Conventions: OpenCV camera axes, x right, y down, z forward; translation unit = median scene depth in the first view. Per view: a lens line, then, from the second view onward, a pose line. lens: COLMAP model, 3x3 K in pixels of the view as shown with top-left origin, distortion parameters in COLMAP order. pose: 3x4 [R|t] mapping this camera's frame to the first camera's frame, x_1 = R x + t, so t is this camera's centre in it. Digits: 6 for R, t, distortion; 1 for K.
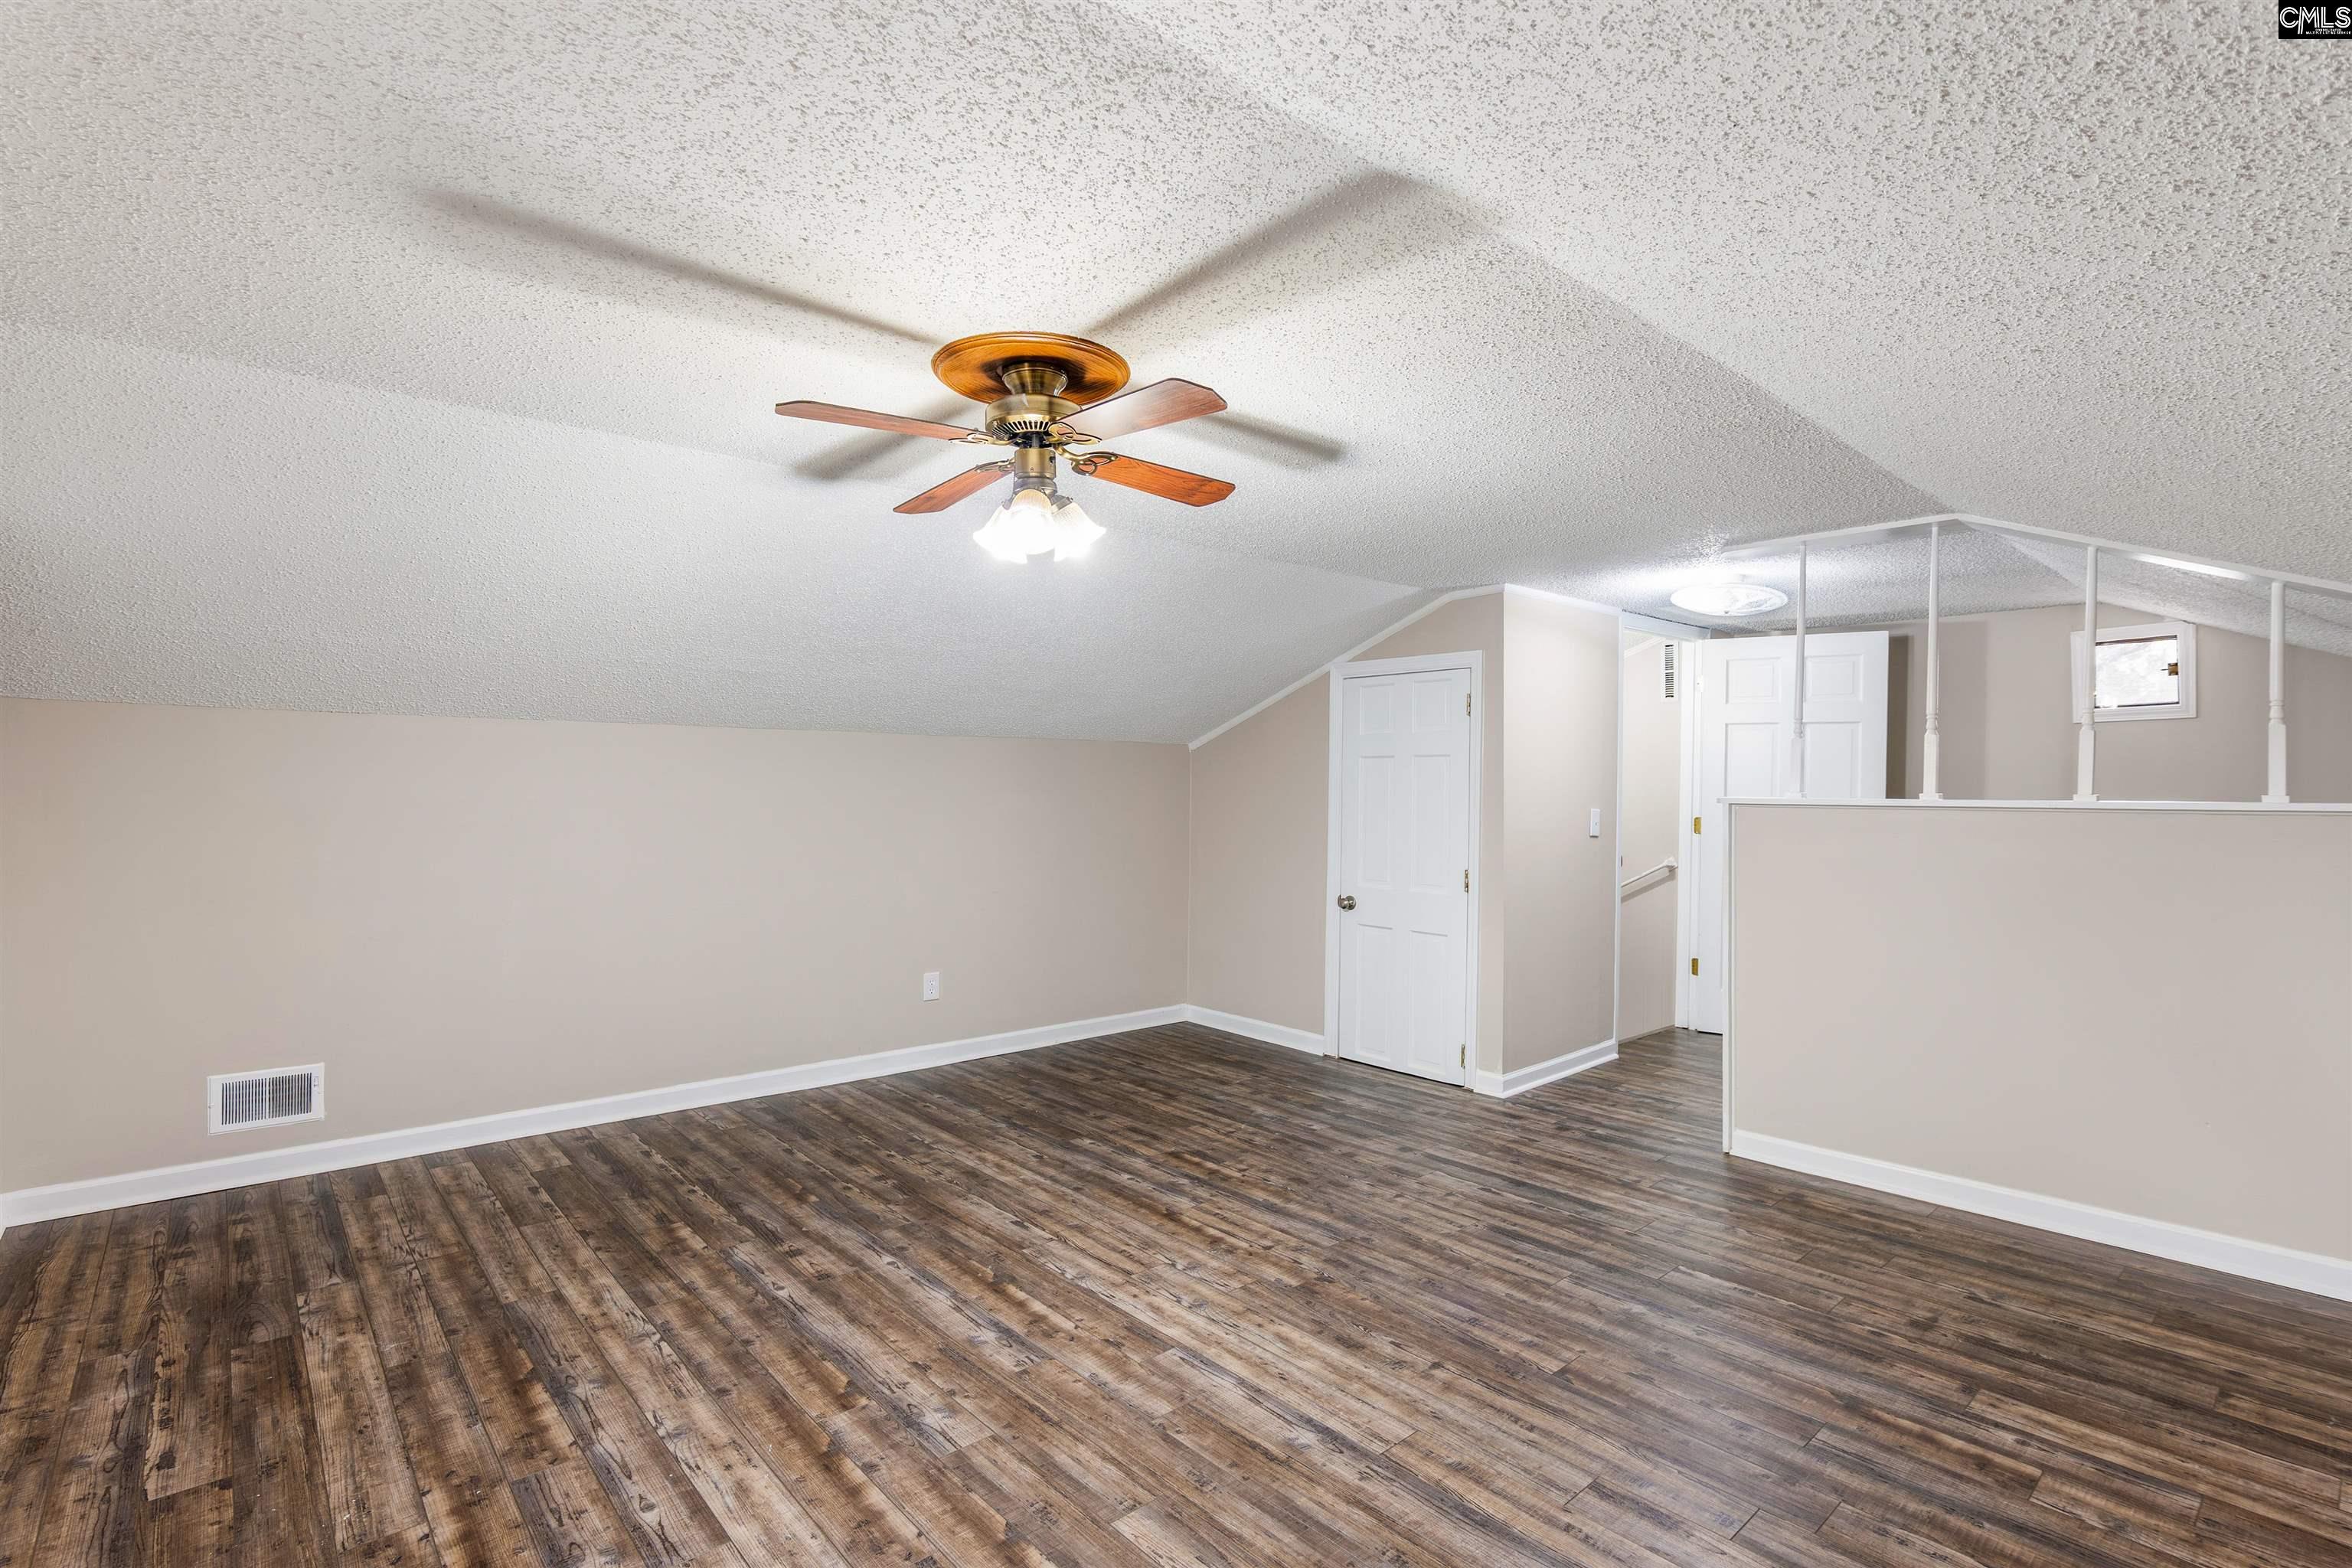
lens RADIAL K [[1112.8, 0, 1169.8], [0, 1112.8, 783.6], [0, 0, 1]] dist [-0.017269, 0.003870]
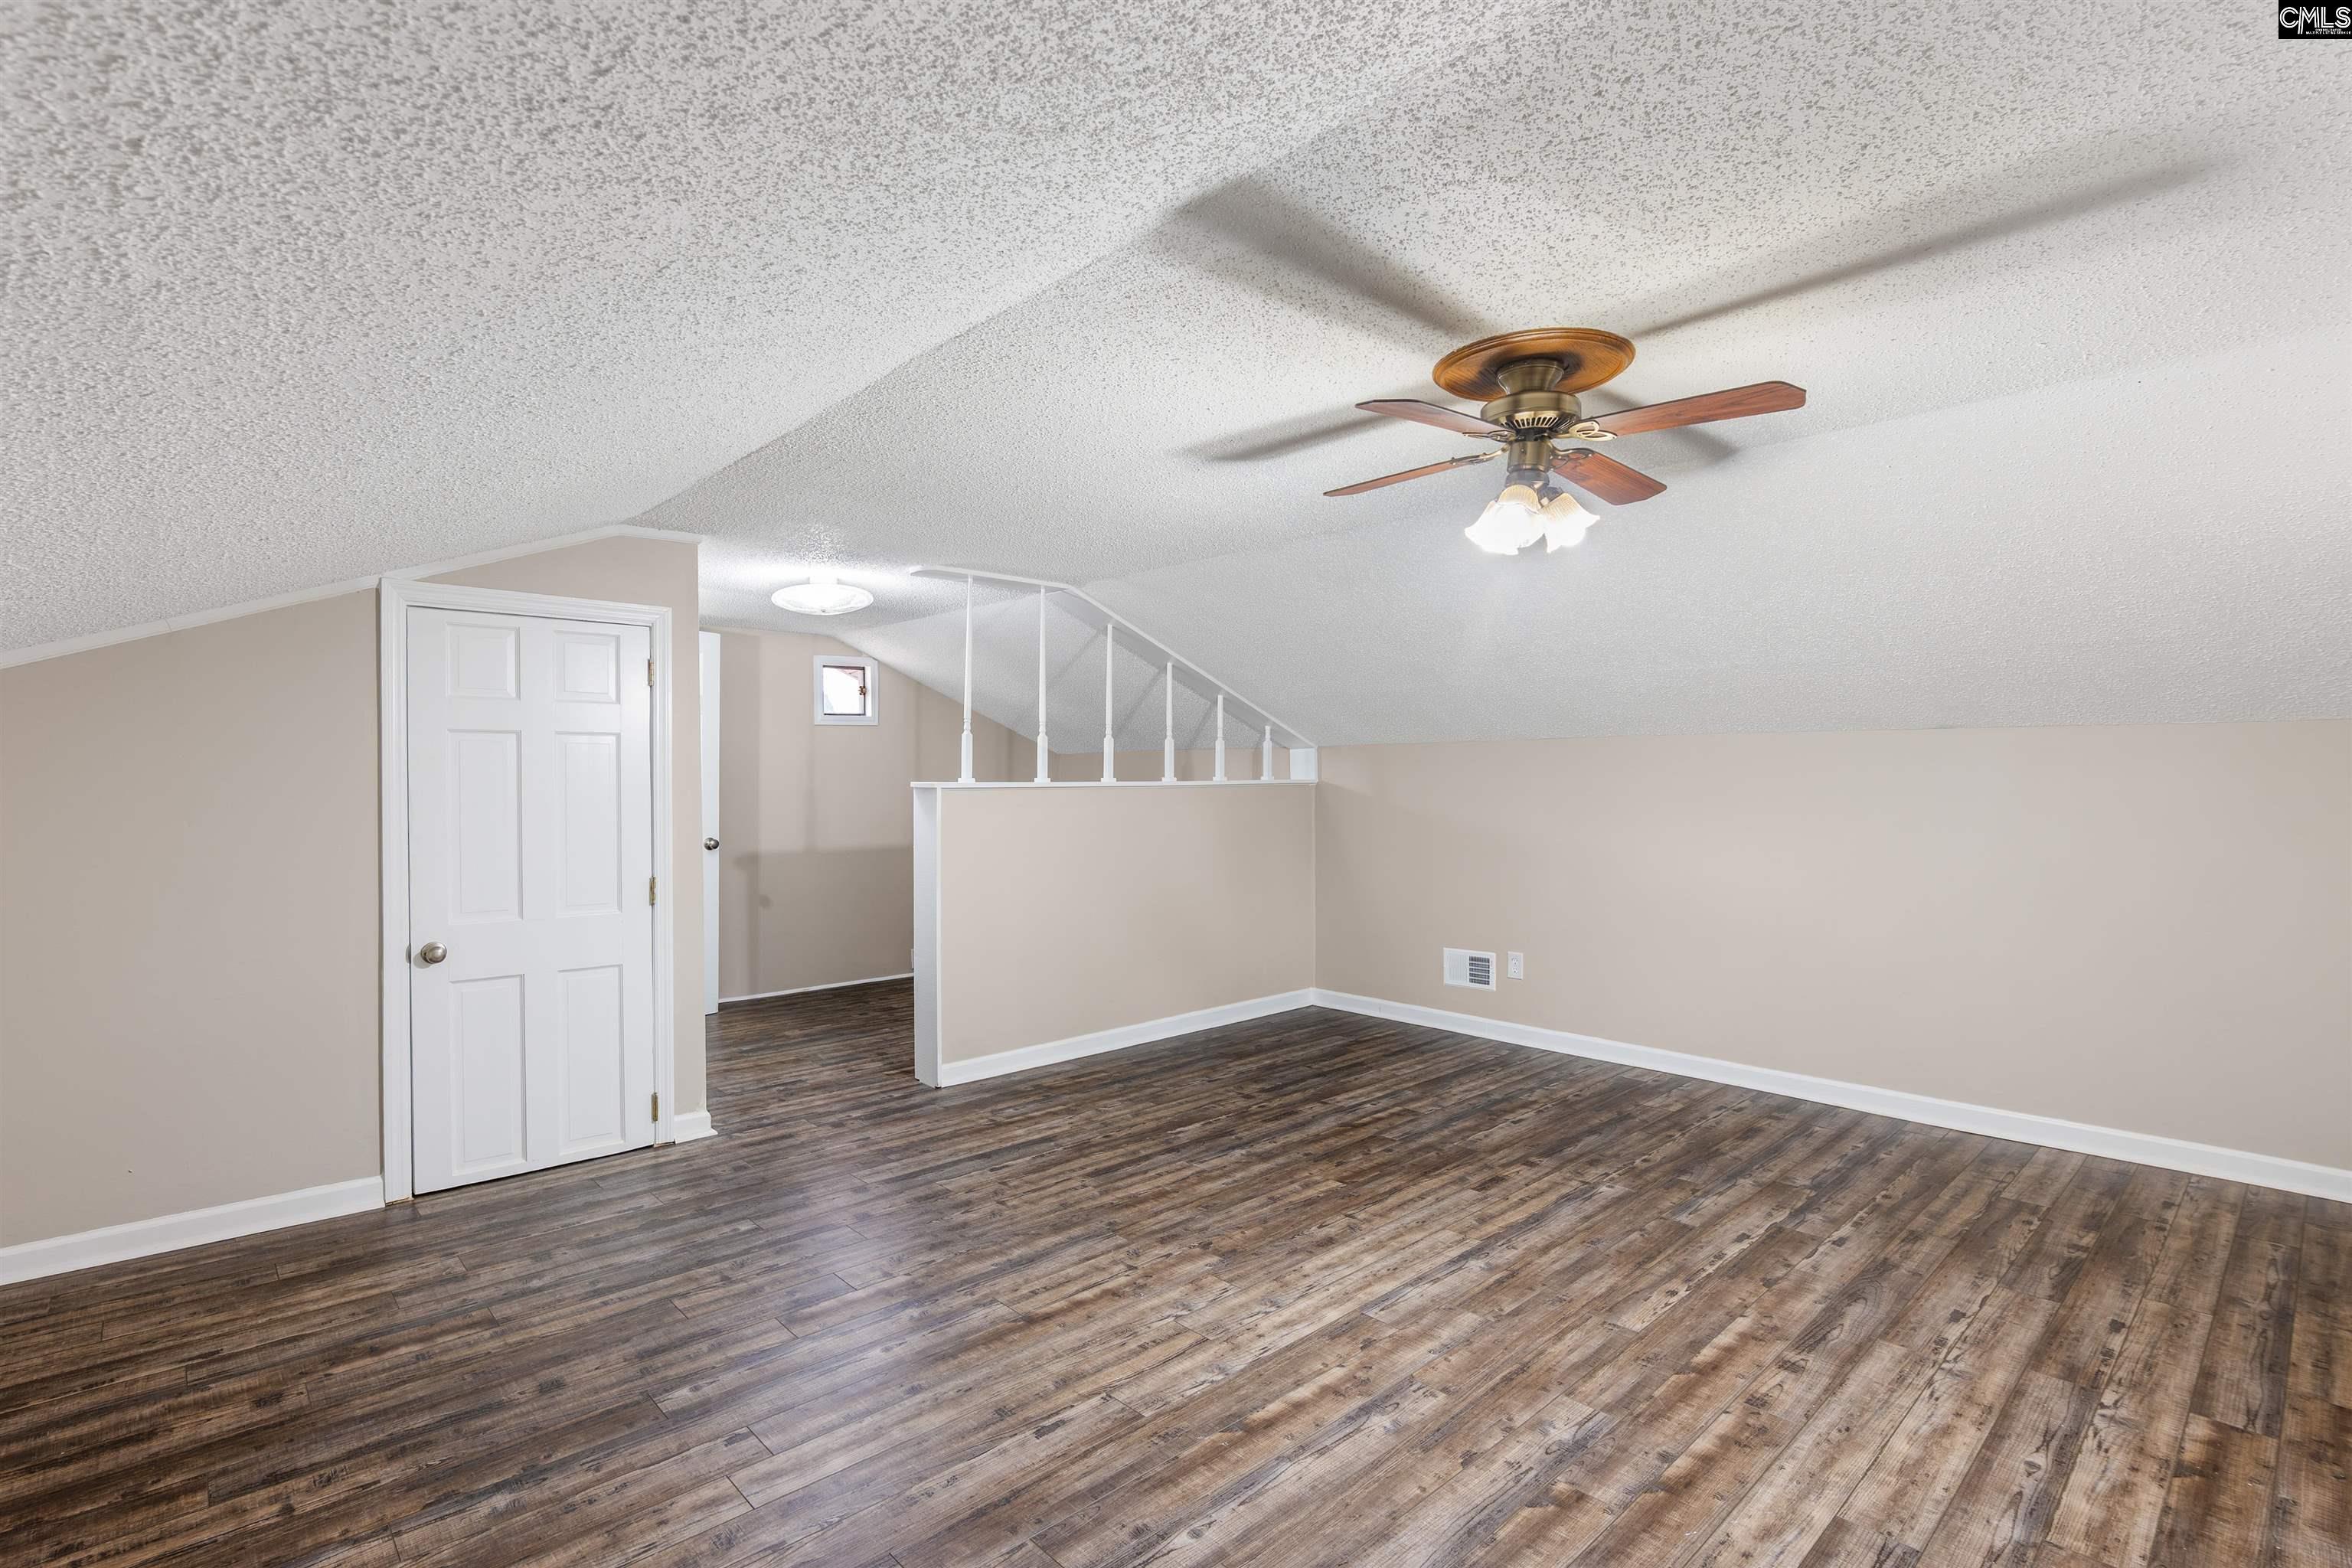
lens RADIAL K [[1112.8, 0, 1170.8], [0, 1112.8, 787.7], [0, 0, 1]] dist [-0.017269, 0.003870]
pose [[-0.032002, -0.012949, 0.999404, -0.937903], [-0.002323, 0.999914, 0.012881, 0.004280], [-0.999485, -0.001909, -0.032029, 1.117523]]
